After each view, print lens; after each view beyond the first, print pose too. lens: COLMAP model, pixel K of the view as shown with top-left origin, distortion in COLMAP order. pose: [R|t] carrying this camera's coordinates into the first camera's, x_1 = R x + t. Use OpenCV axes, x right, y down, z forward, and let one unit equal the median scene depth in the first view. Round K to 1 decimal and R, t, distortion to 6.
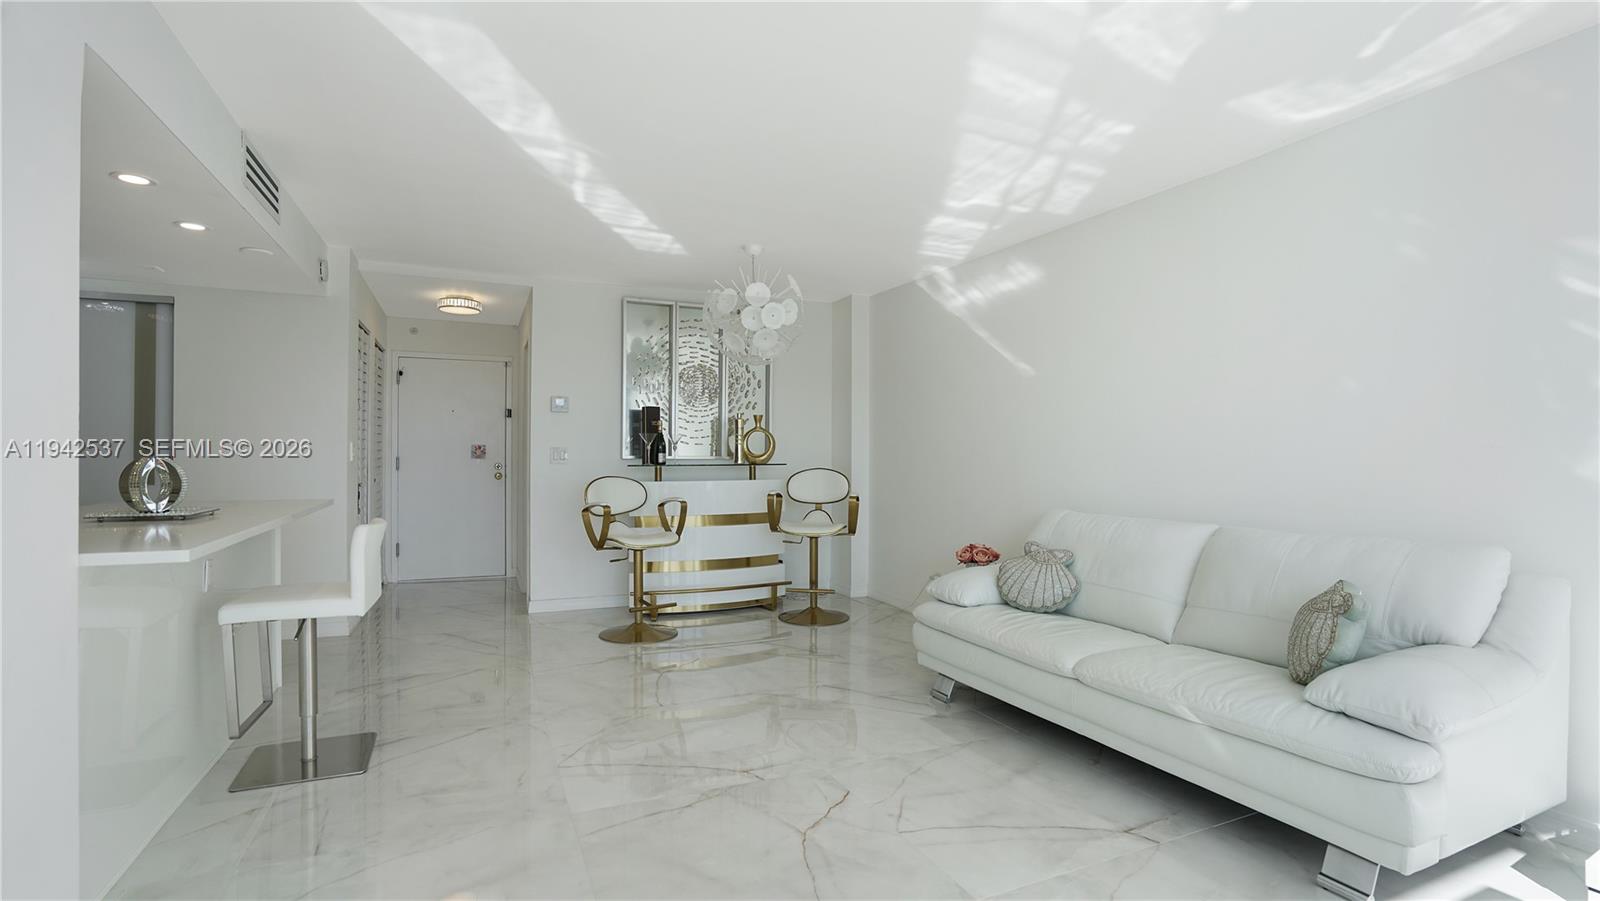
lens RADIAL K [[732.4, 0, 796.2], [0, 732.4, 457.5], [0, 0, 1]] dist [-0.066643, 0.027570]
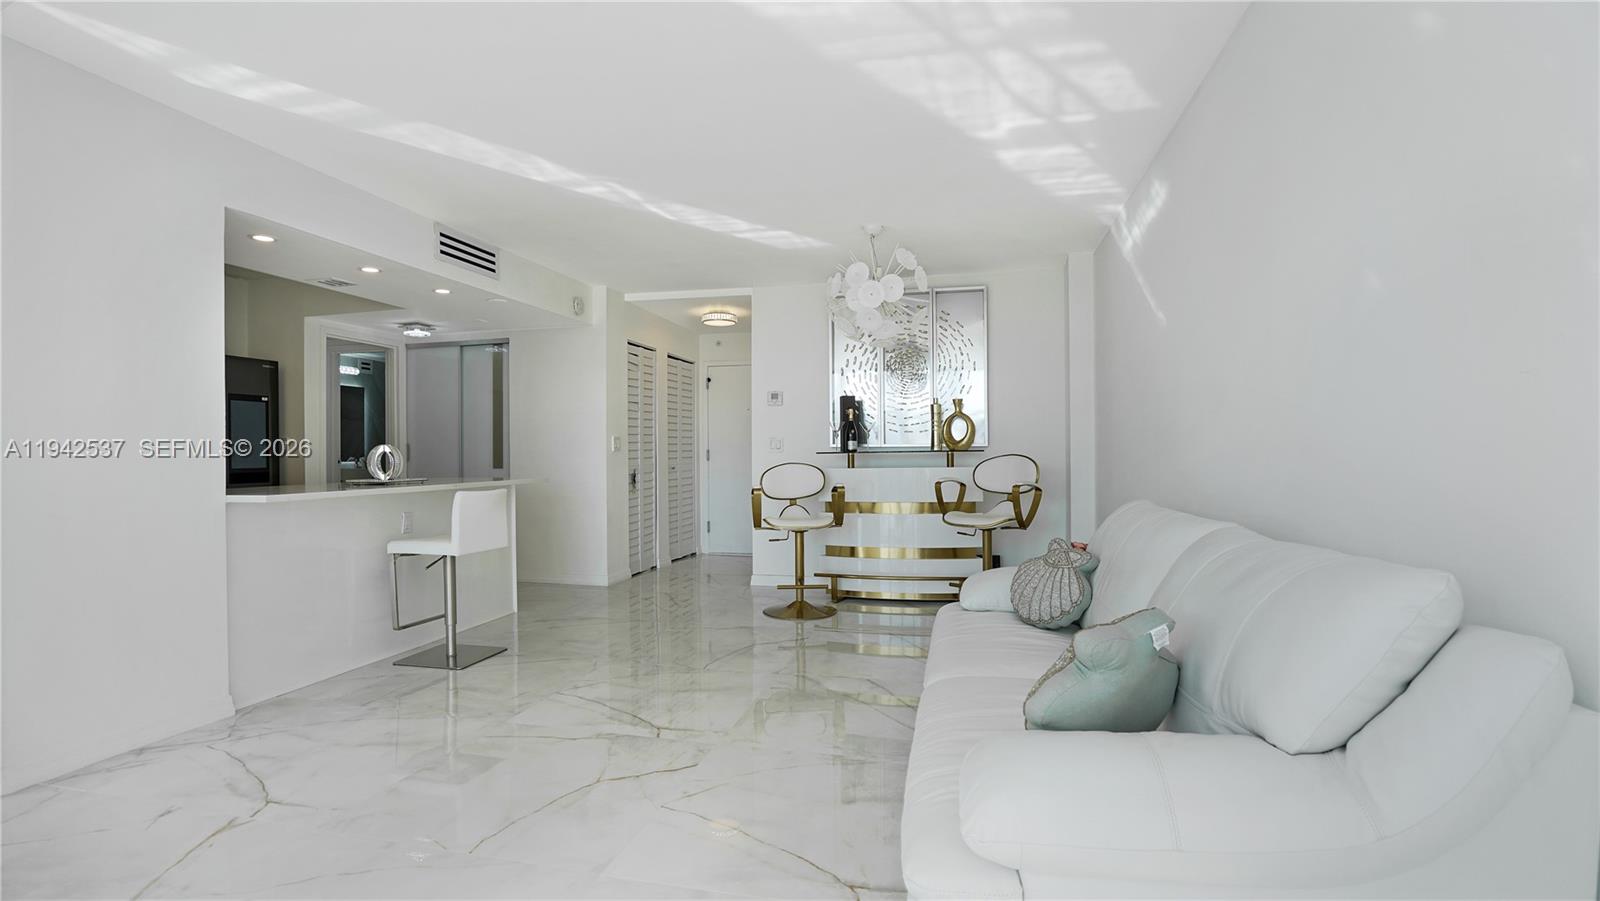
lens RADIAL K [[732.4, 0, 796.2], [0, 732.4, 457.5], [0, 0, 1]] dist [-0.066643, 0.027570]
pose [[0.800688, -0.006168, -0.599050, 0.368880], [0.007870, 0.999969, 0.000224, 0.016785], [0.599030, -0.004894, 0.800712, 0.131006]]
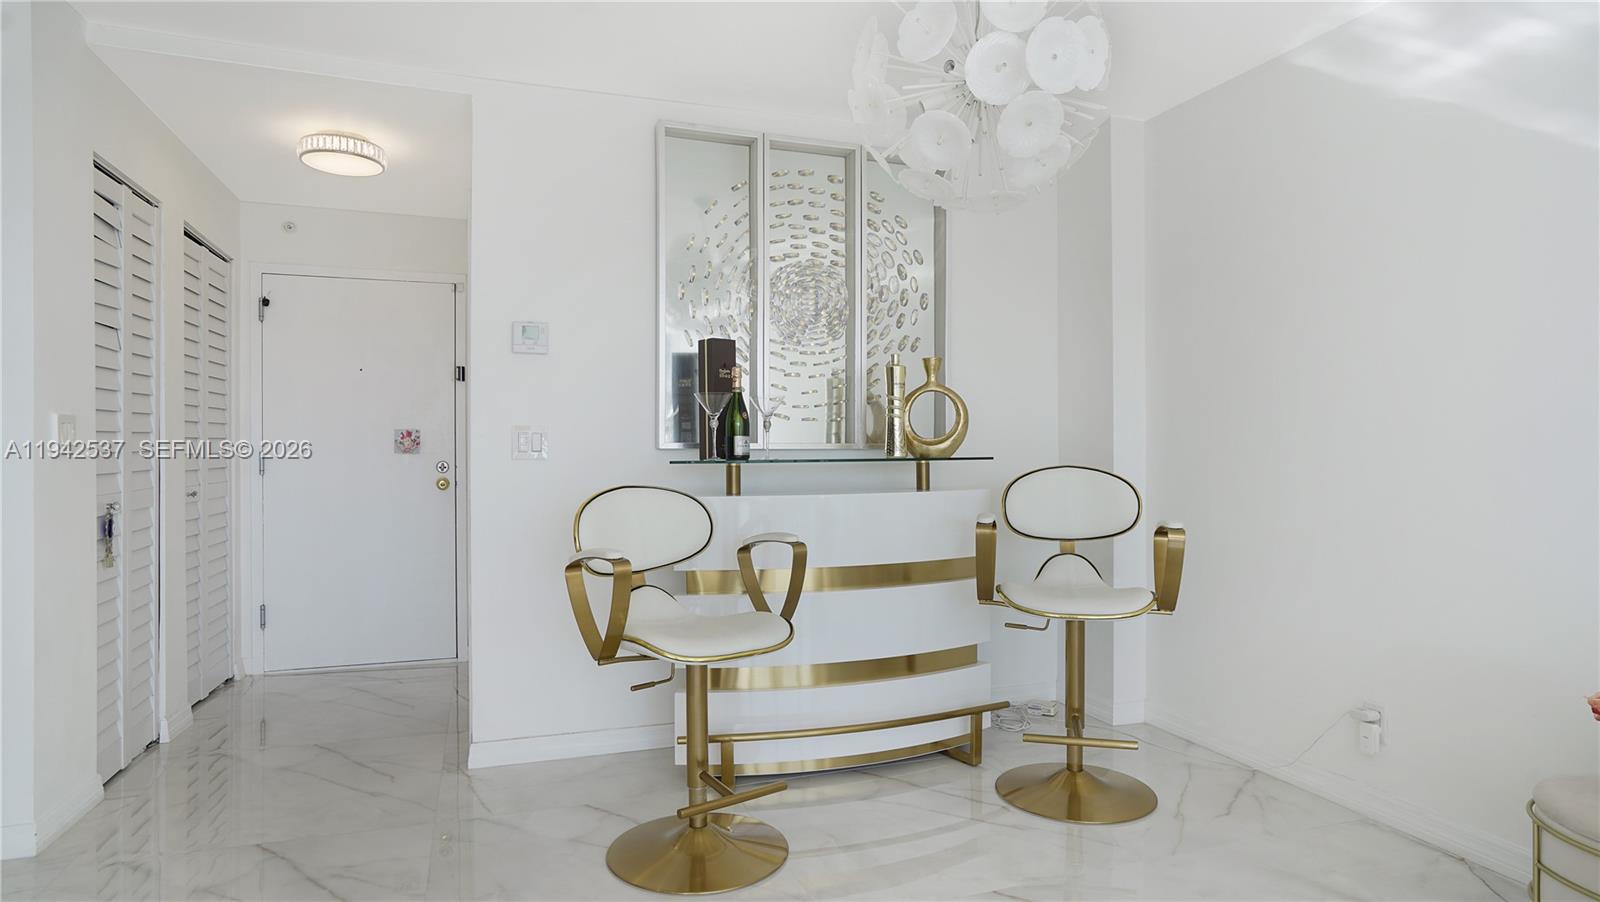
lens RADIAL K [[883.0, 0, 803.4], [0, 883.0, 453.9], [0, 0, 1]] dist [-0.033913, 0.000066]
pose [[0.997471, -0.006559, -0.070776, -0.103619], [0.006334, 0.999974, -0.003401, 0.007978], [0.070796, 0.002944, 0.997486, 0.433443]]
